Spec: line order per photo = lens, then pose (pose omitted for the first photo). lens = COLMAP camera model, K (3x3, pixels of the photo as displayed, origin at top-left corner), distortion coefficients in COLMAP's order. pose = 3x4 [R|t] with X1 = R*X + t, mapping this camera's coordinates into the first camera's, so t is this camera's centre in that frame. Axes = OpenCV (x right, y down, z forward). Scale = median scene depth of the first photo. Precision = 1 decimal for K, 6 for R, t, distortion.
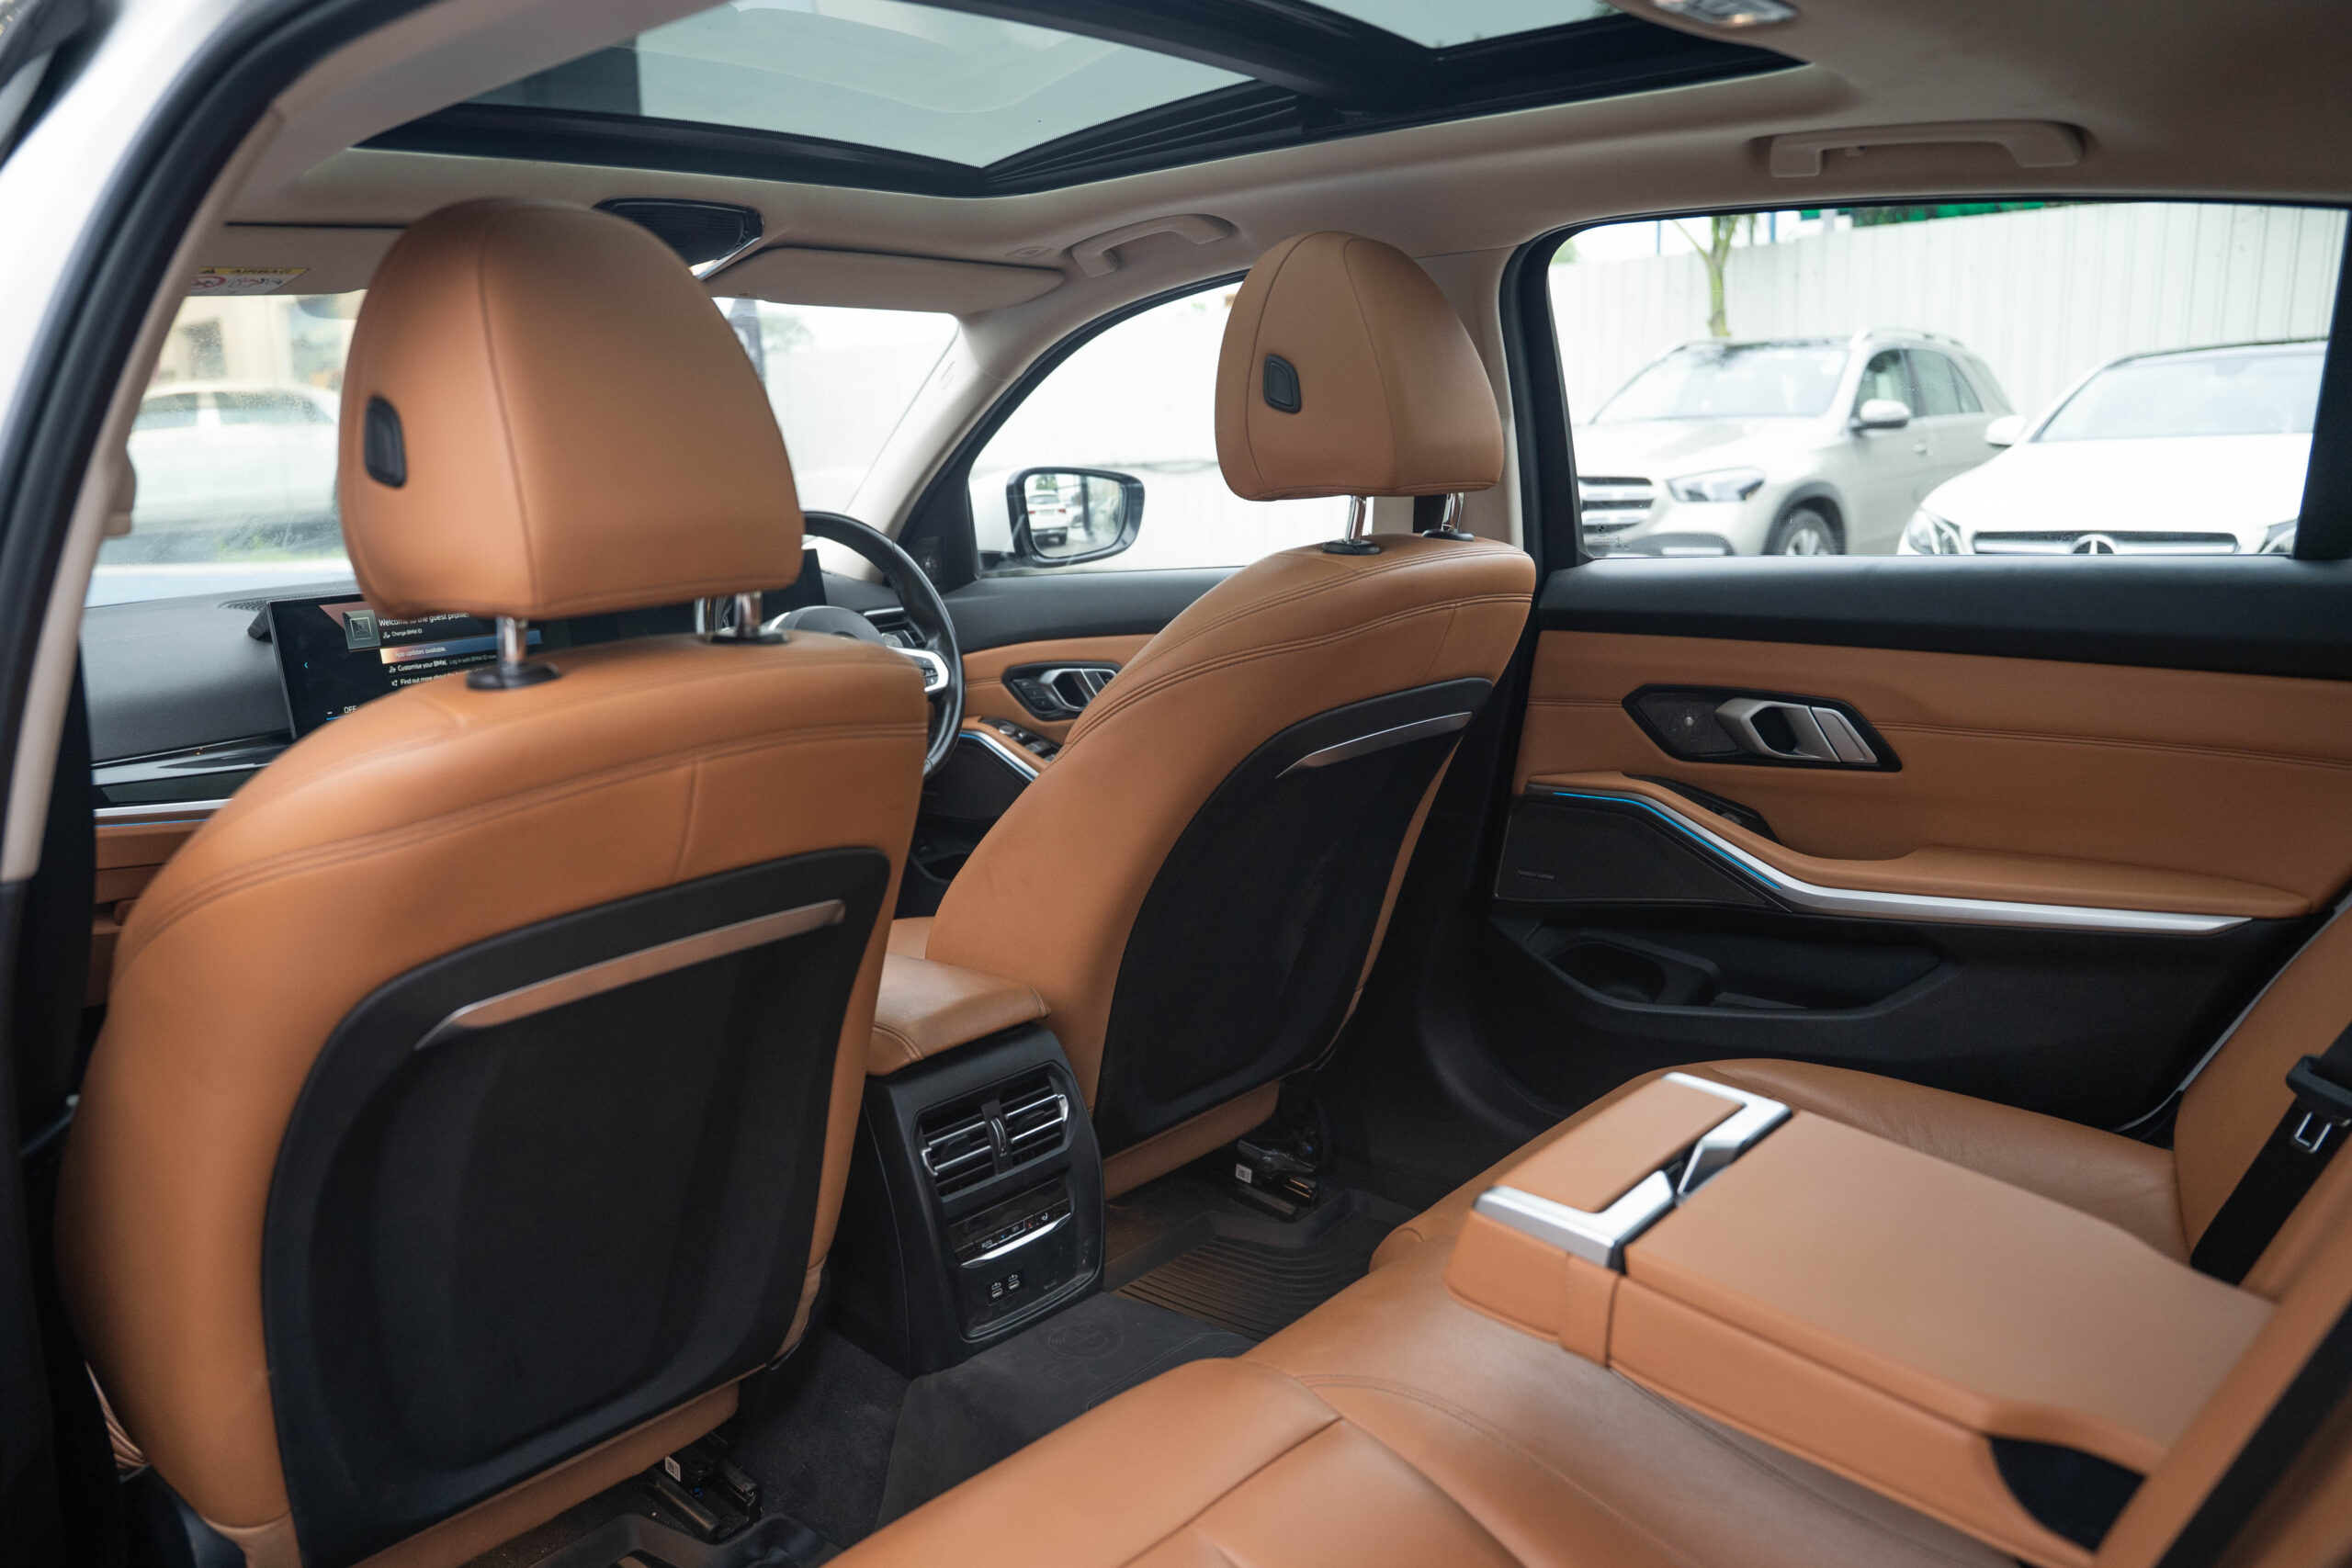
lens RADIAL K [[1787.0, 0, 1052.7], [0, 1787.0, 835.8], [0, 0, 1]] dist [-0.136204, 0.105942]
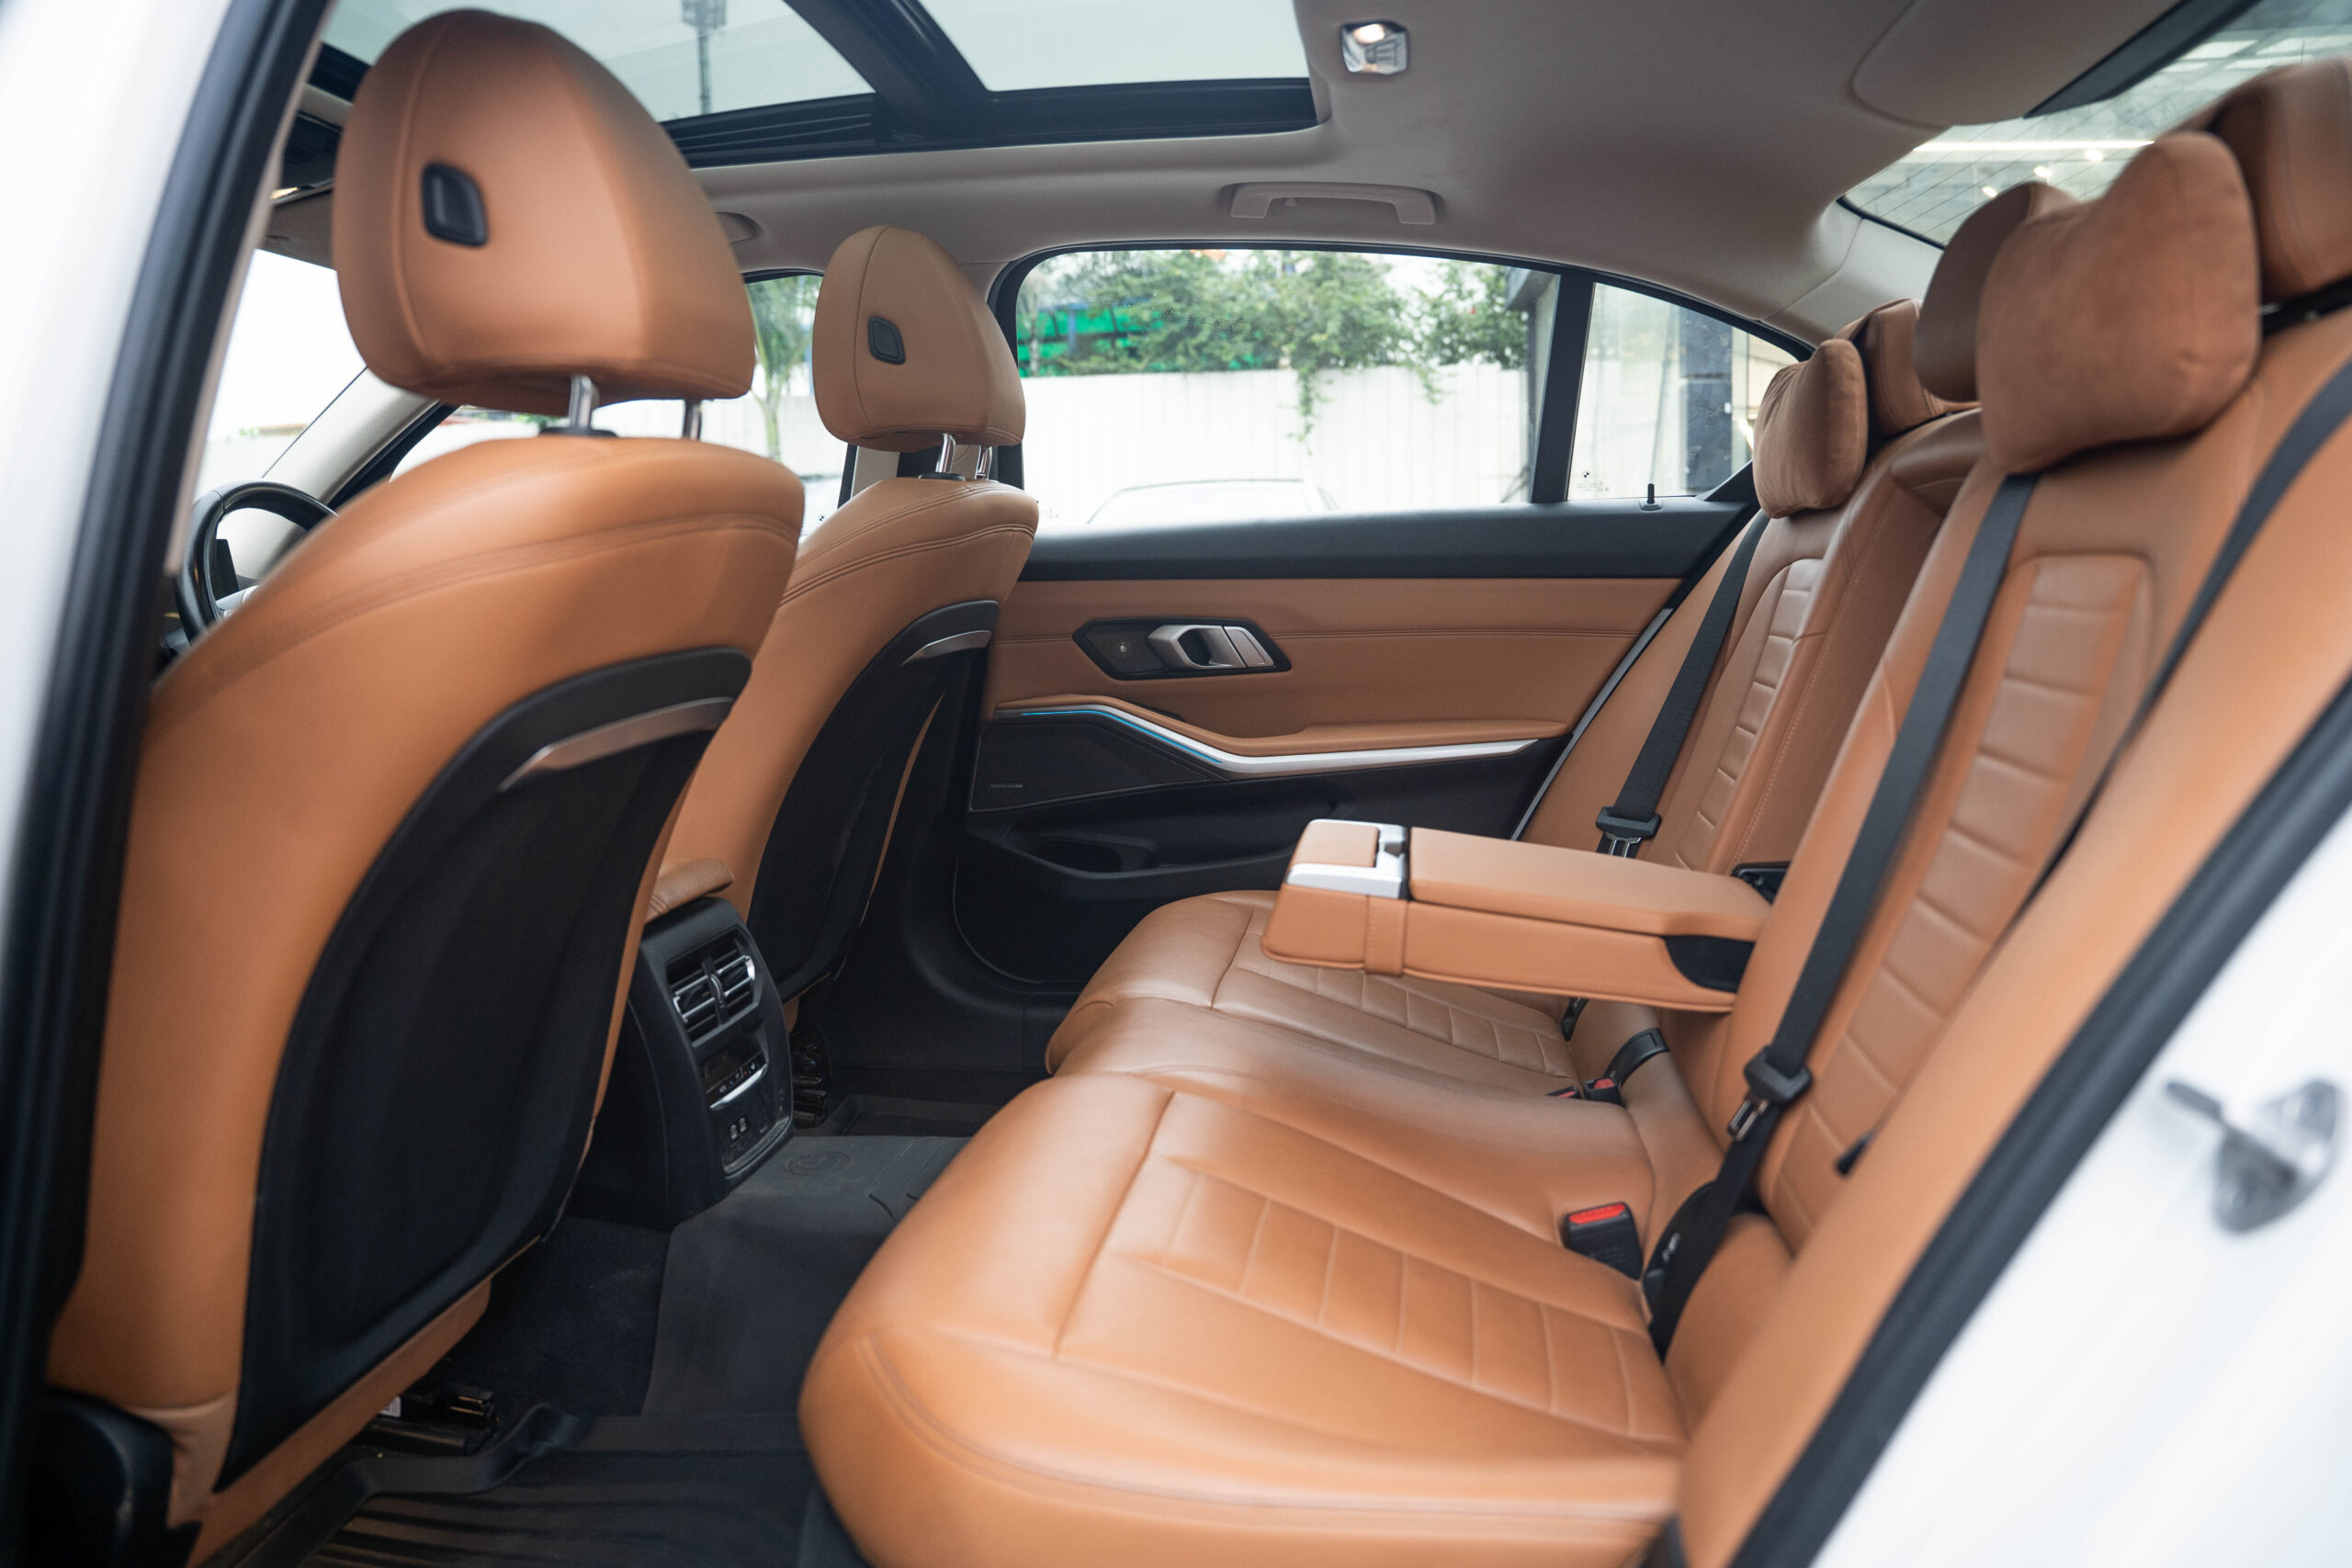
lens RADIAL K [[1700.1, 0, 1176.0], [0, 1700.1, 784.0], [0, 0, 1]] dist [-0.128748, 0.081921]
pose [[0.807723, -0.047988, 0.587606, -0.390475], [0.112742, 0.990861, -0.074054, 0.148570], [-0.578682, 0.126063, 0.805751, 0.000337]]
